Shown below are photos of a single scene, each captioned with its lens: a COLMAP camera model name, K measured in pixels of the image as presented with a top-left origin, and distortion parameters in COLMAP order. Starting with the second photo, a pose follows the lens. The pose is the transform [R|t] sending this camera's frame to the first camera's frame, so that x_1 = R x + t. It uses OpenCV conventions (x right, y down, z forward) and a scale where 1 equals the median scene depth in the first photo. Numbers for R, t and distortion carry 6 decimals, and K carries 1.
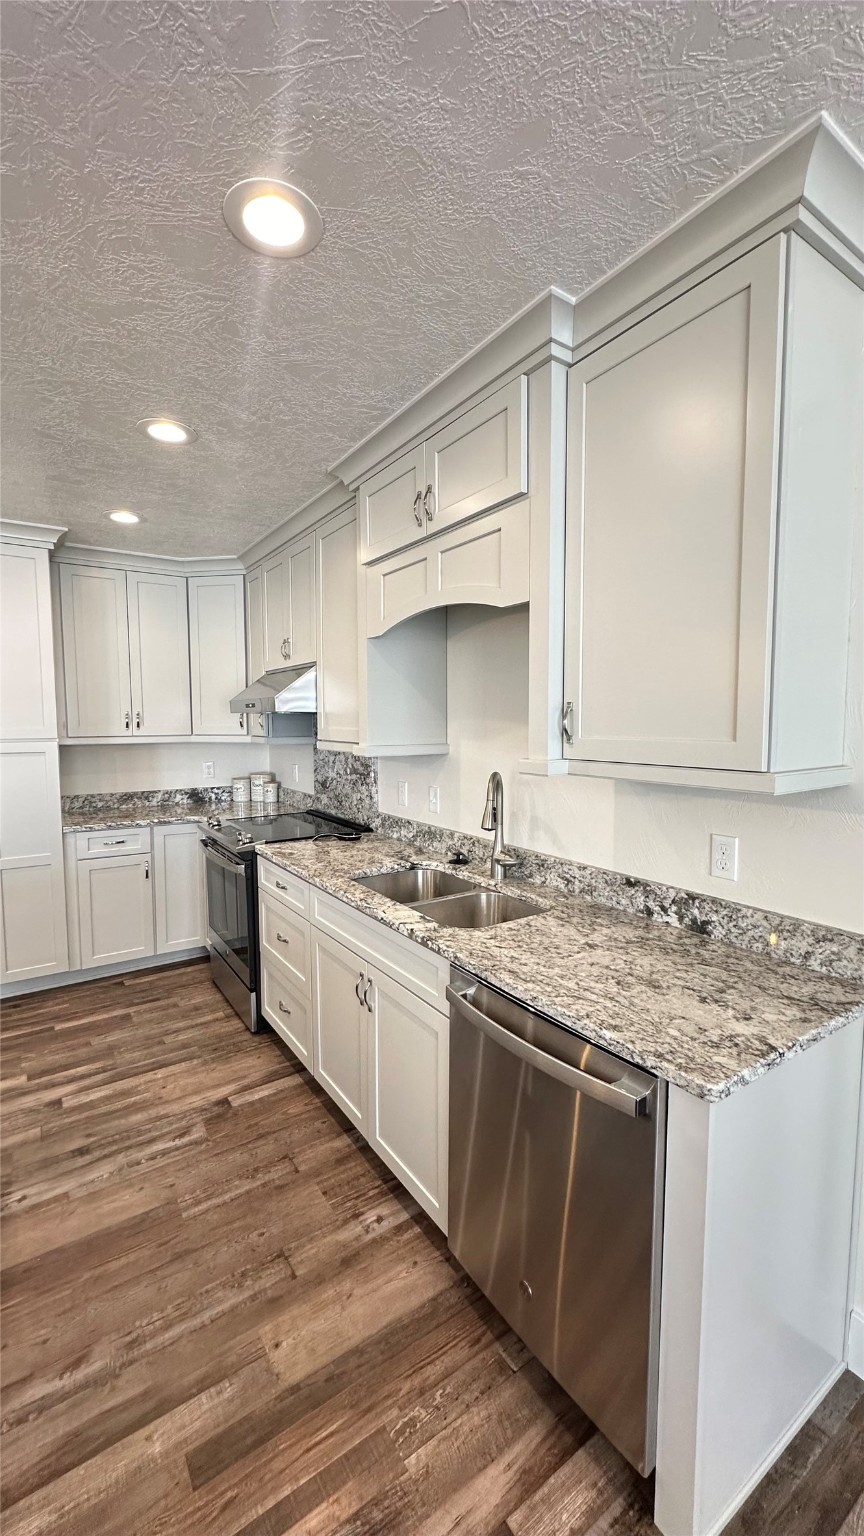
lens RADIAL K [[611.5, 0, 431.4], [0, 611.5, 769.5], [0, 0, 1]] dist [0.001301, 0.000179]
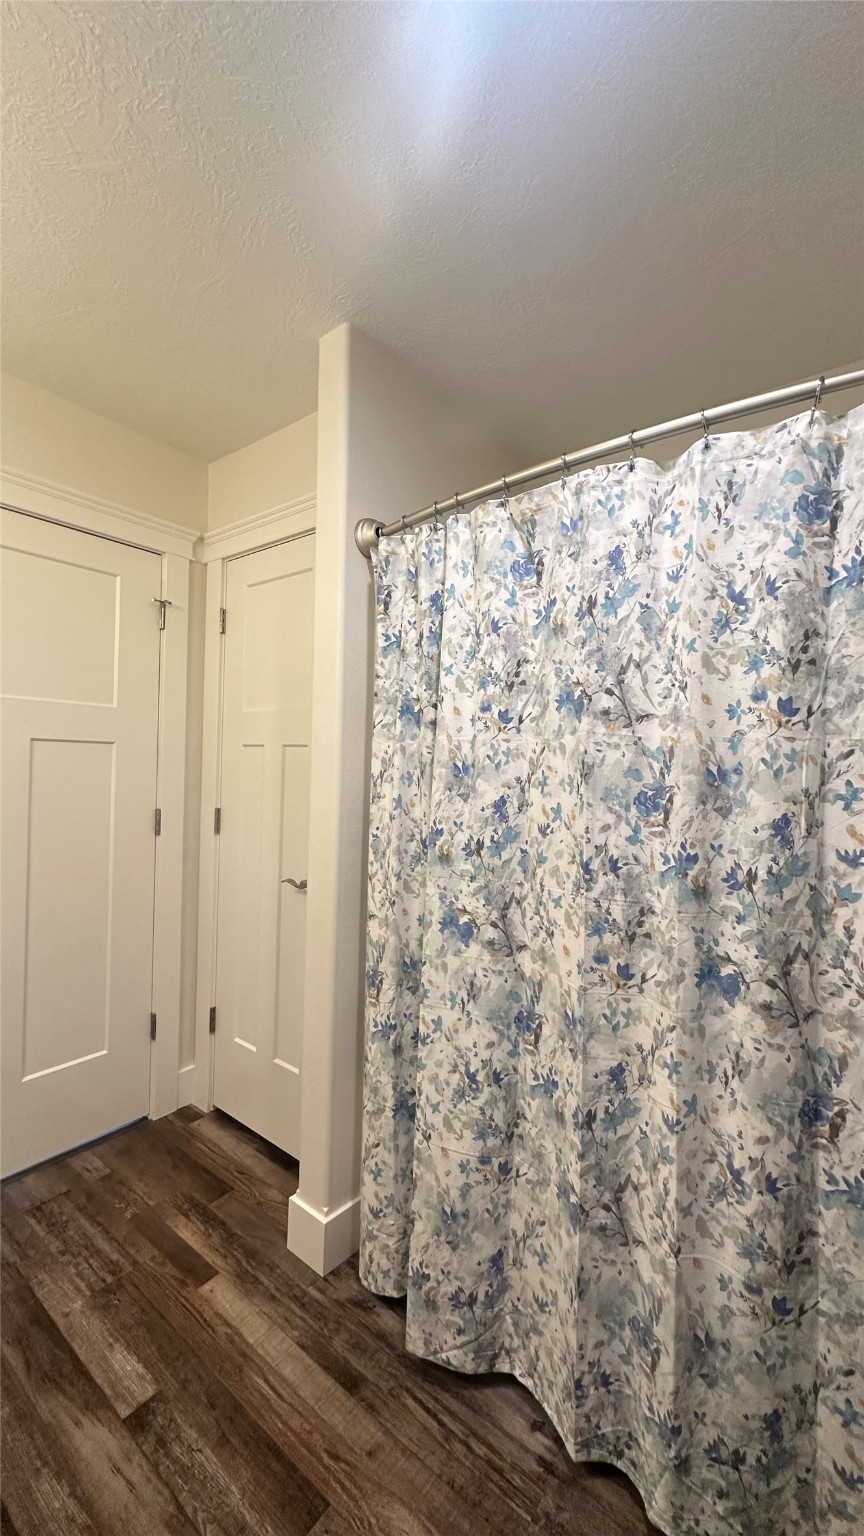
lens RADIAL K [[611.5, 0, 431.1], [0, 611.5, 771.9], [0, 0, 1]] dist [0.001301, 0.000179]
pose [[-0.299720, 0.002911, 0.954023, -0.830744], [0.052840, 0.998511, 0.013554, 0.063292], [-0.952563, 0.054473, -0.299427, 0.684541]]
